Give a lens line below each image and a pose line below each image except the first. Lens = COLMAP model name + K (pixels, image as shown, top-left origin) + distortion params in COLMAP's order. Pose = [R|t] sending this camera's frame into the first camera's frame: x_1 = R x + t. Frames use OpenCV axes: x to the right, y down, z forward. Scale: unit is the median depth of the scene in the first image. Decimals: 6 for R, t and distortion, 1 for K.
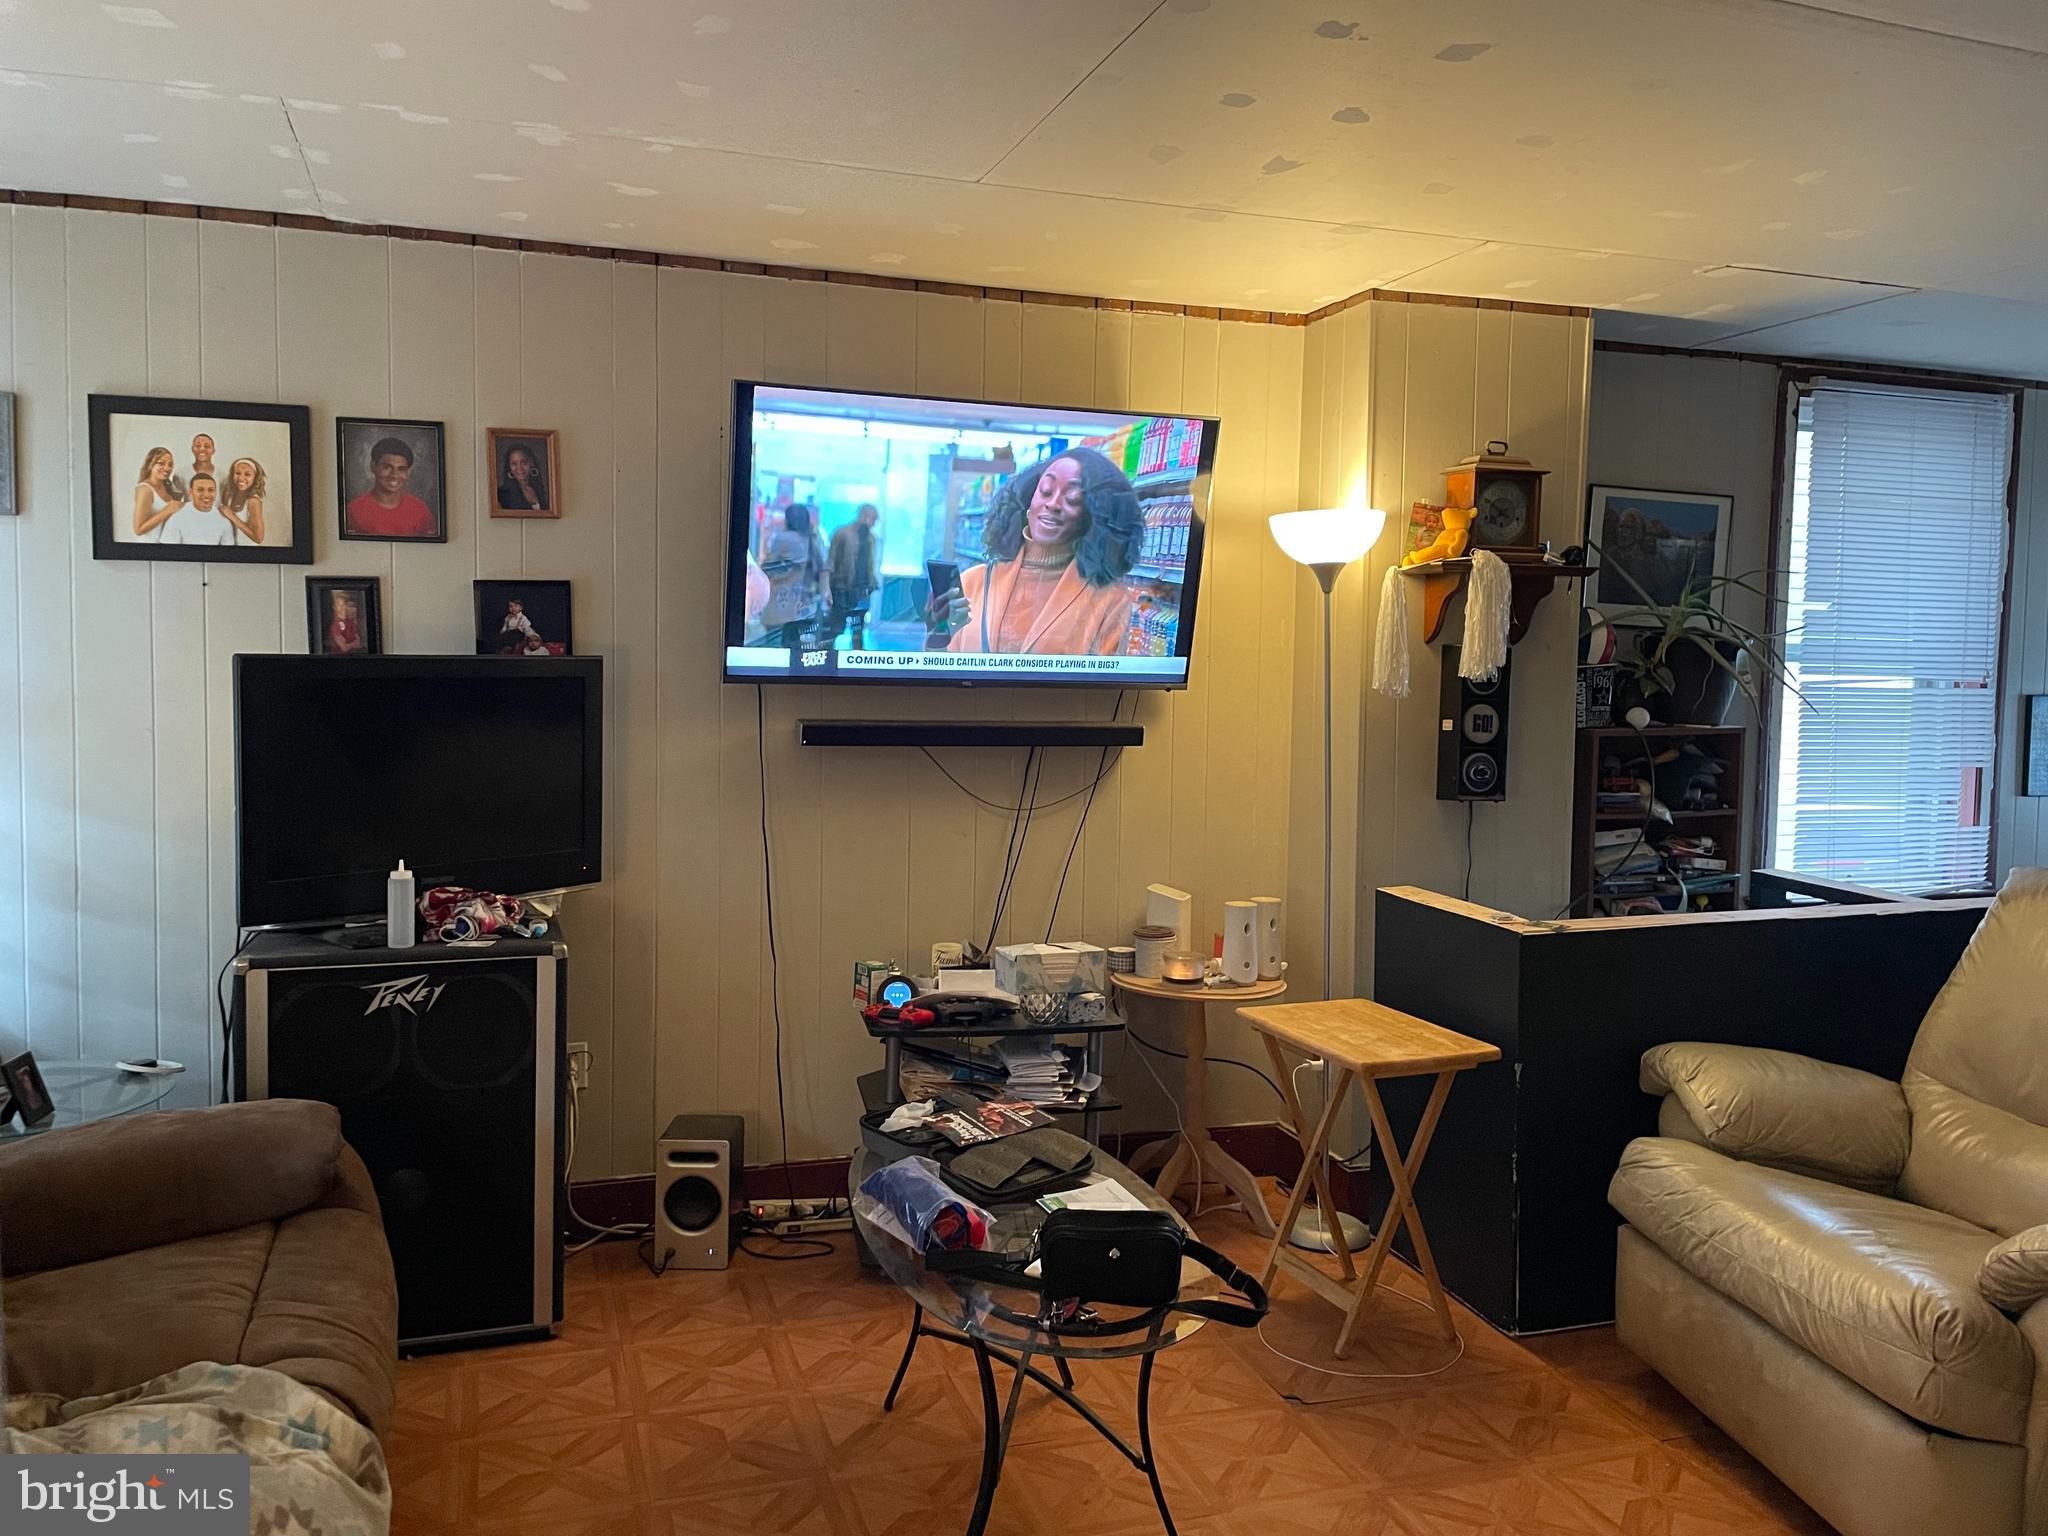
lens RADIAL K [[1552.2, 0, 1017.6], [0, 1552.2, 766.3], [0, 0, 1]] dist [0.062513, -0.015845]
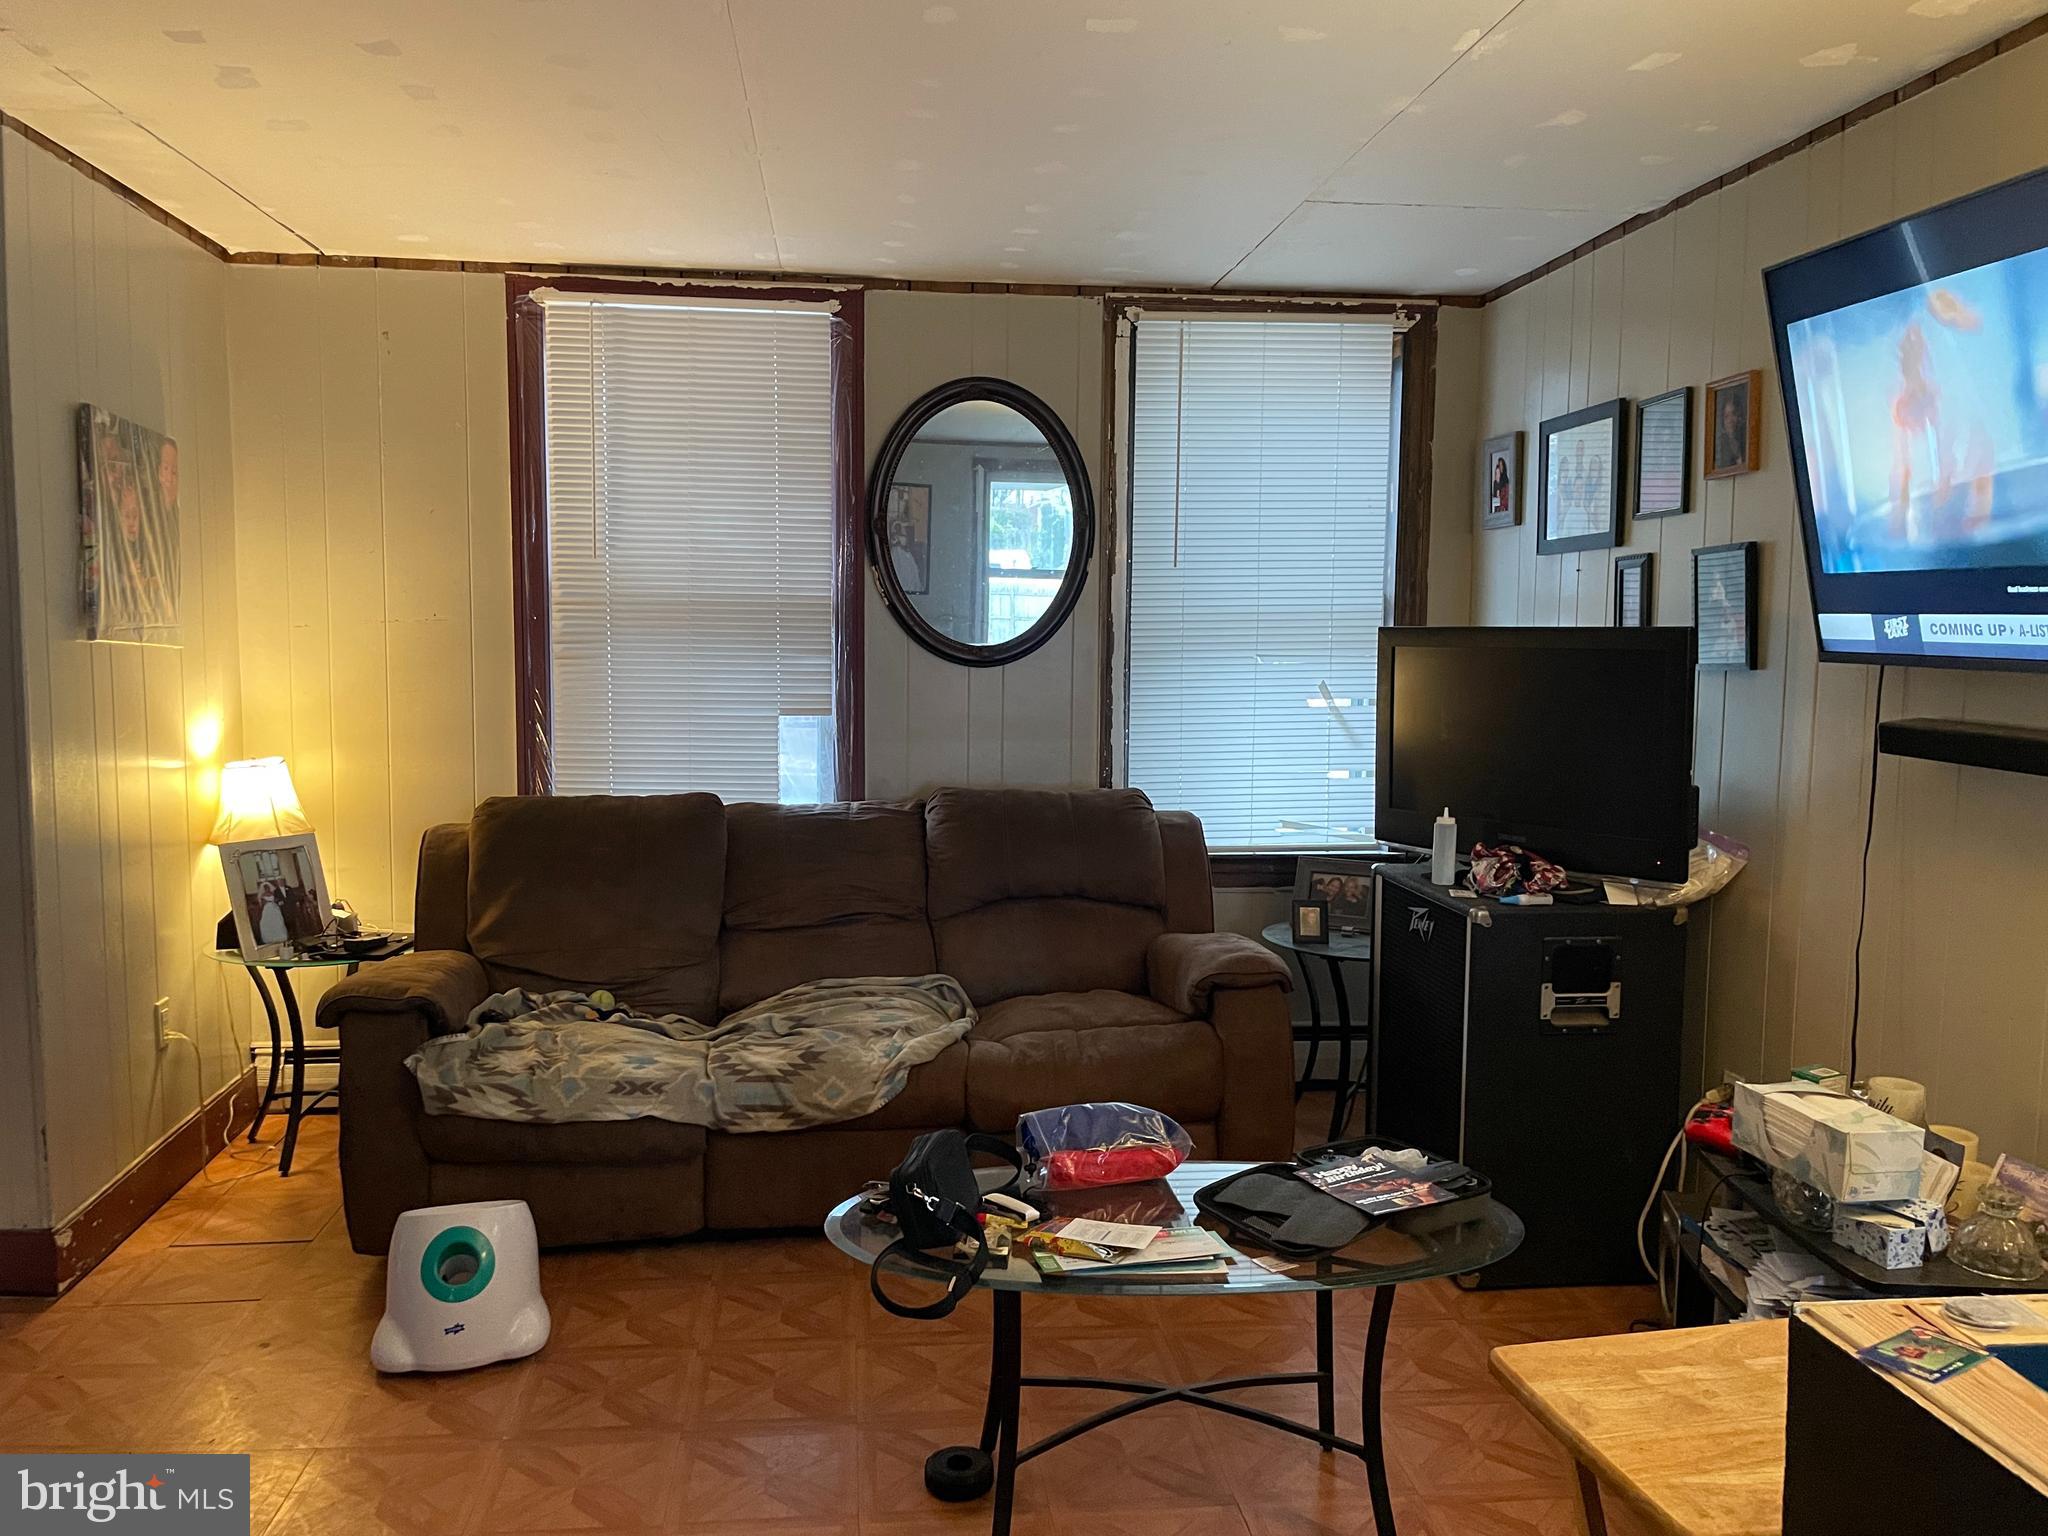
lens RADIAL K [[1552.2, 0, 1018.9], [0, 1552.2, 765.9], [0, 0, 1]] dist [0.062513, -0.015845]
pose [[-0.220908, 0.079408, -0.972057, 0.682726], [-0.071004, 0.992726, 0.097233, -0.051653], [0.972707, 0.090499, -0.213663, 0.816817]]
